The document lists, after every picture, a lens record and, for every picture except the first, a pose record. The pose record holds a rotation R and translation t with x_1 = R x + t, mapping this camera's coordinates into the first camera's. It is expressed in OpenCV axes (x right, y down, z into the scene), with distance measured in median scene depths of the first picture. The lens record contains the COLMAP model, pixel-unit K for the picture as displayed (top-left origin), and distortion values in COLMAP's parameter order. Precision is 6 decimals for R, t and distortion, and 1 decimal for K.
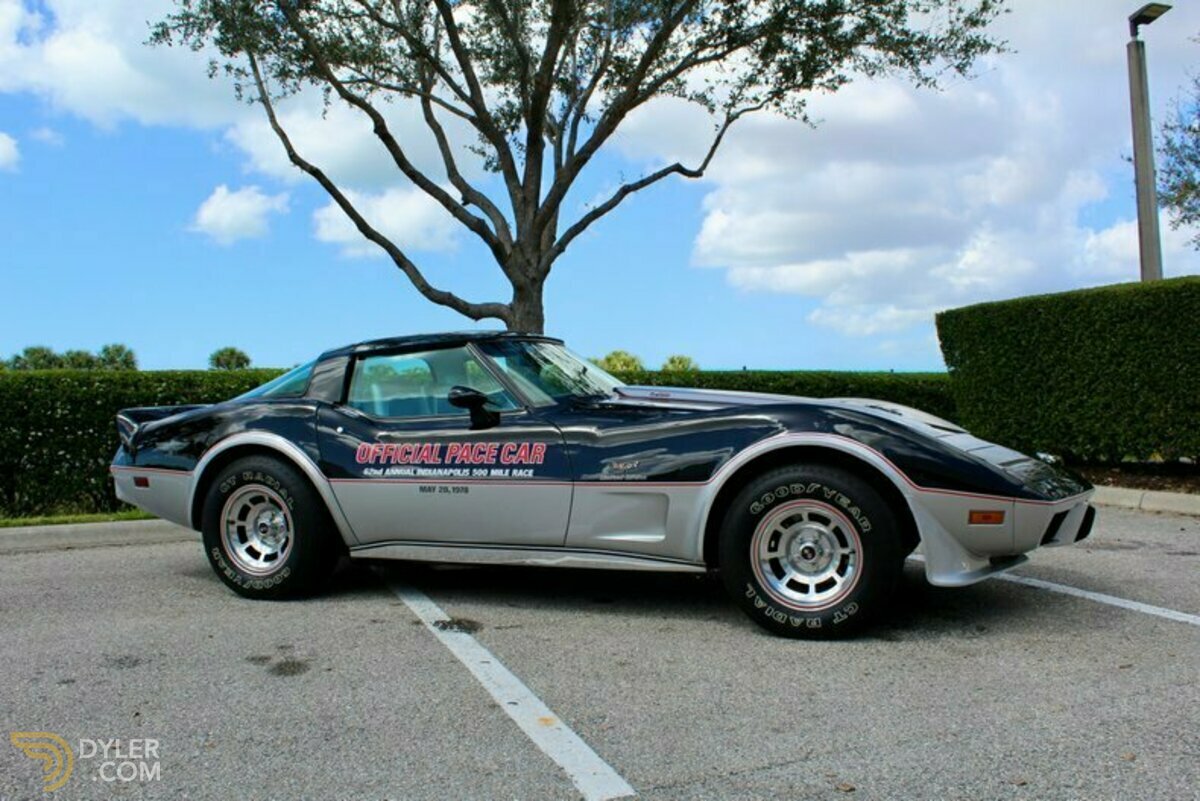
lens RADIAL K [[1062.3, 0, 601.0], [0, 1062.3, 403.7], [0, 0, 1]] dist [-0.166866, 0.165767]
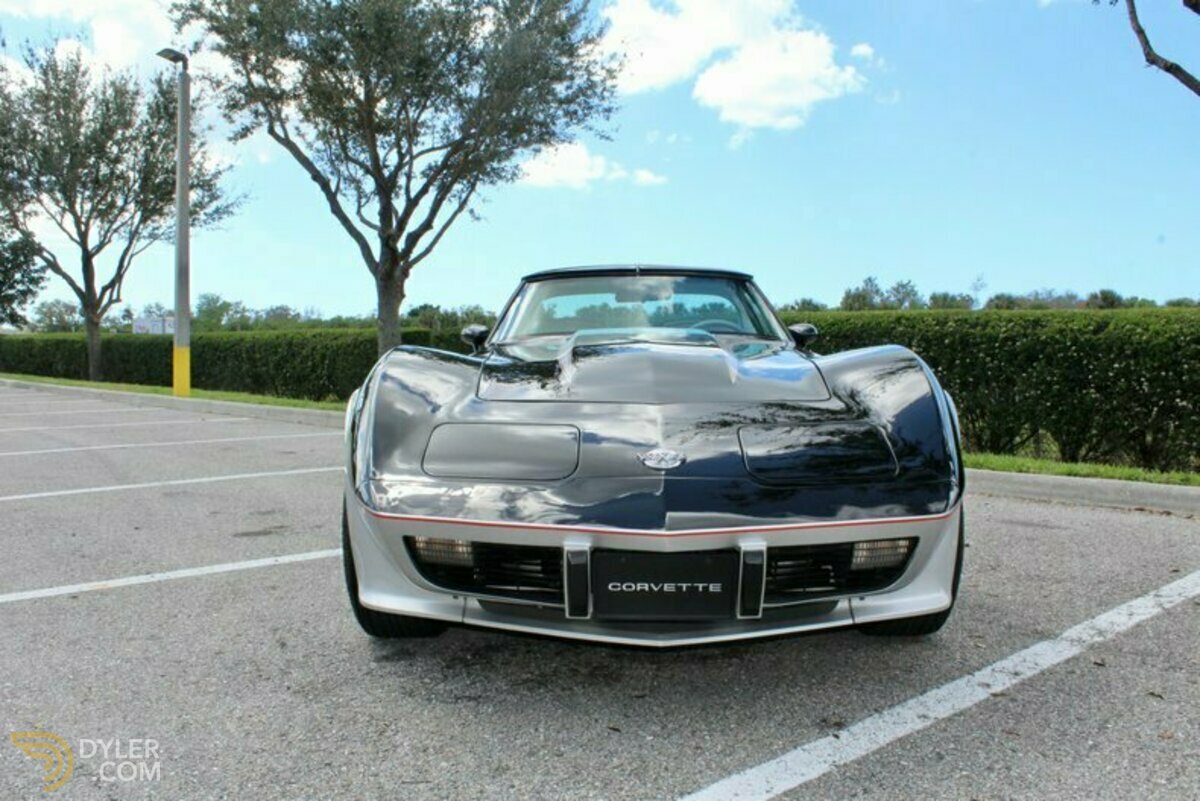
lens RADIAL K [[1062.3, 0, 601.0], [0, 1062.3, 403.7], [0, 0, 1]] dist [-0.166866, 0.165767]
pose [[0.344461, 0.070751, -0.936131, 0.394180], [-0.017233, 0.997465, 0.069045, -0.005536], [0.938642, -0.007651, 0.344807, 0.336687]]
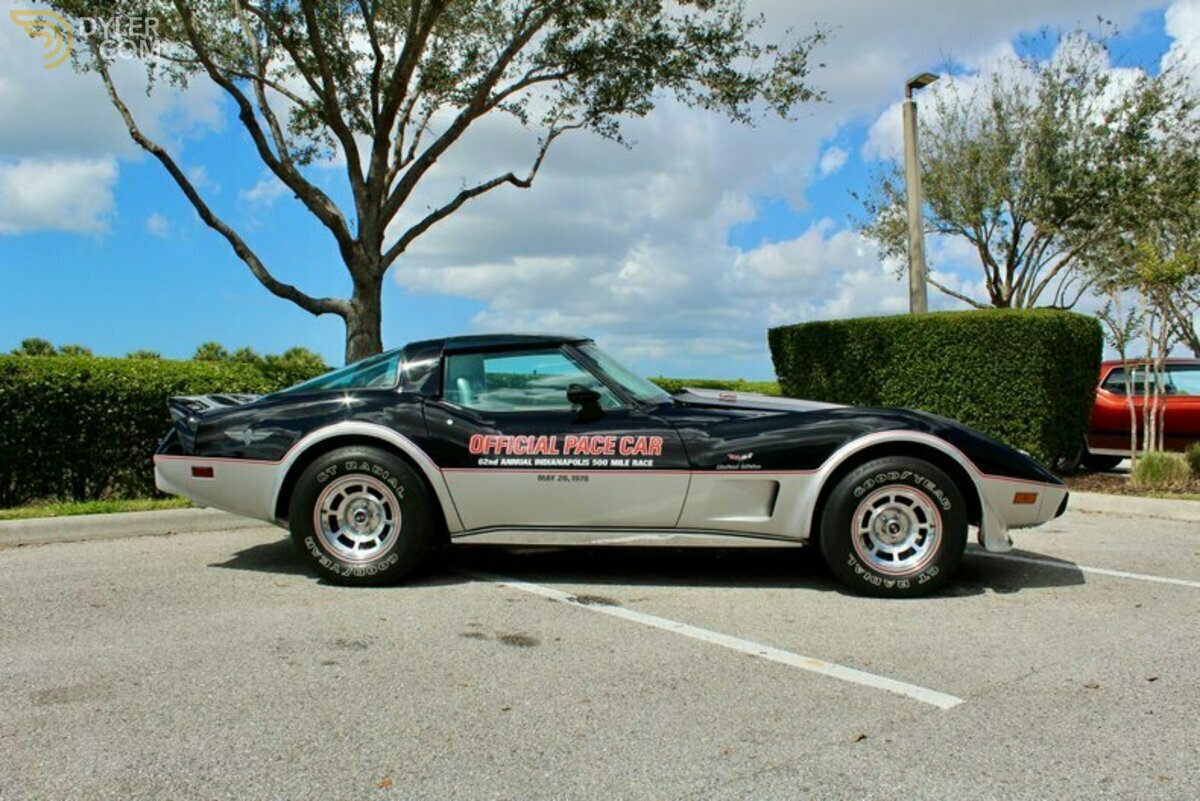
lens RADIAL K [[1062.3, 0, 601.0], [0, 1062.3, 403.7], [0, 0, 1]] dist [-0.166866, 0.165767]
pose [[0.951532, 0.023285, 0.306667, -0.197551], [-0.022843, 0.999726, -0.005029, 0.003882], [-0.306700, -0.002220, 0.951804, -0.024842]]
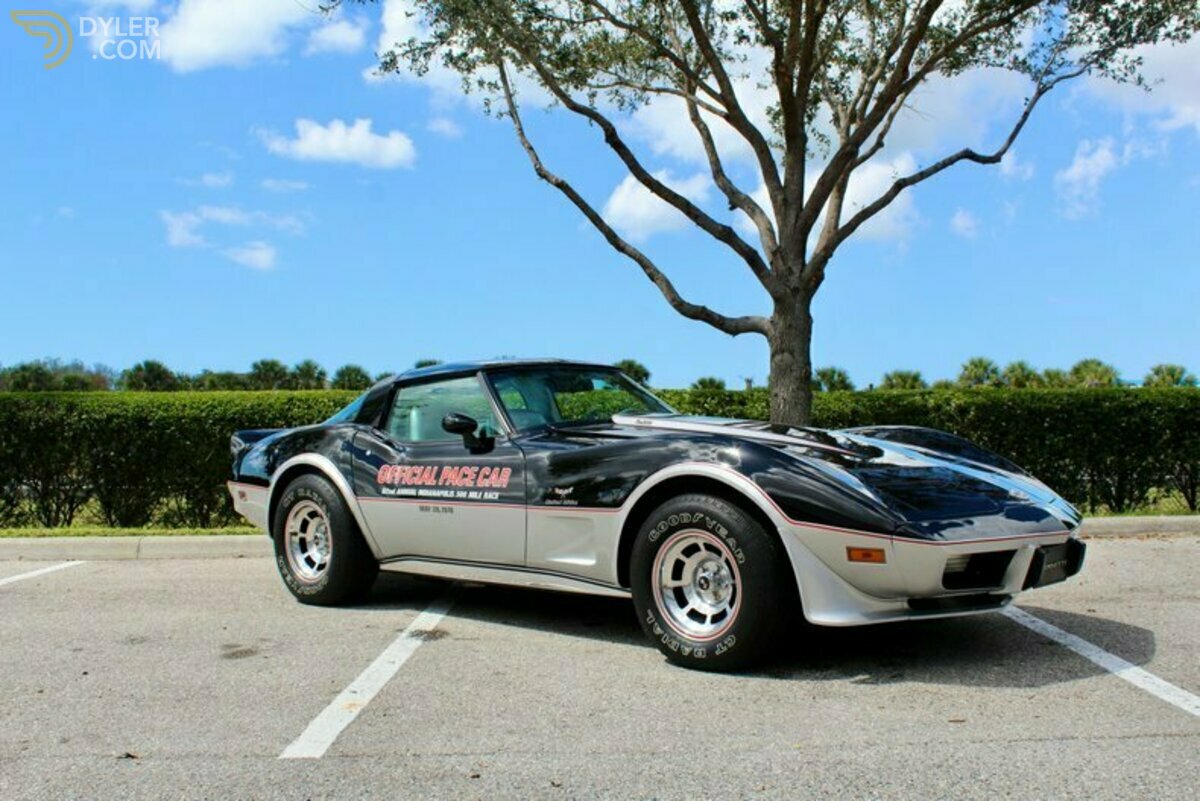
lens RADIAL K [[1240.6, 0, 600.0], [0, 1240.6, 400.5], [0, 0, 1]] dist [-0.142338, 0.191531]
pose [[0.928617, -0.000669, -0.371039, 0.208702], [-0.005938, 0.999844, -0.016664, -0.004247], [0.370992, 0.017678, 0.928468, -0.049031]]
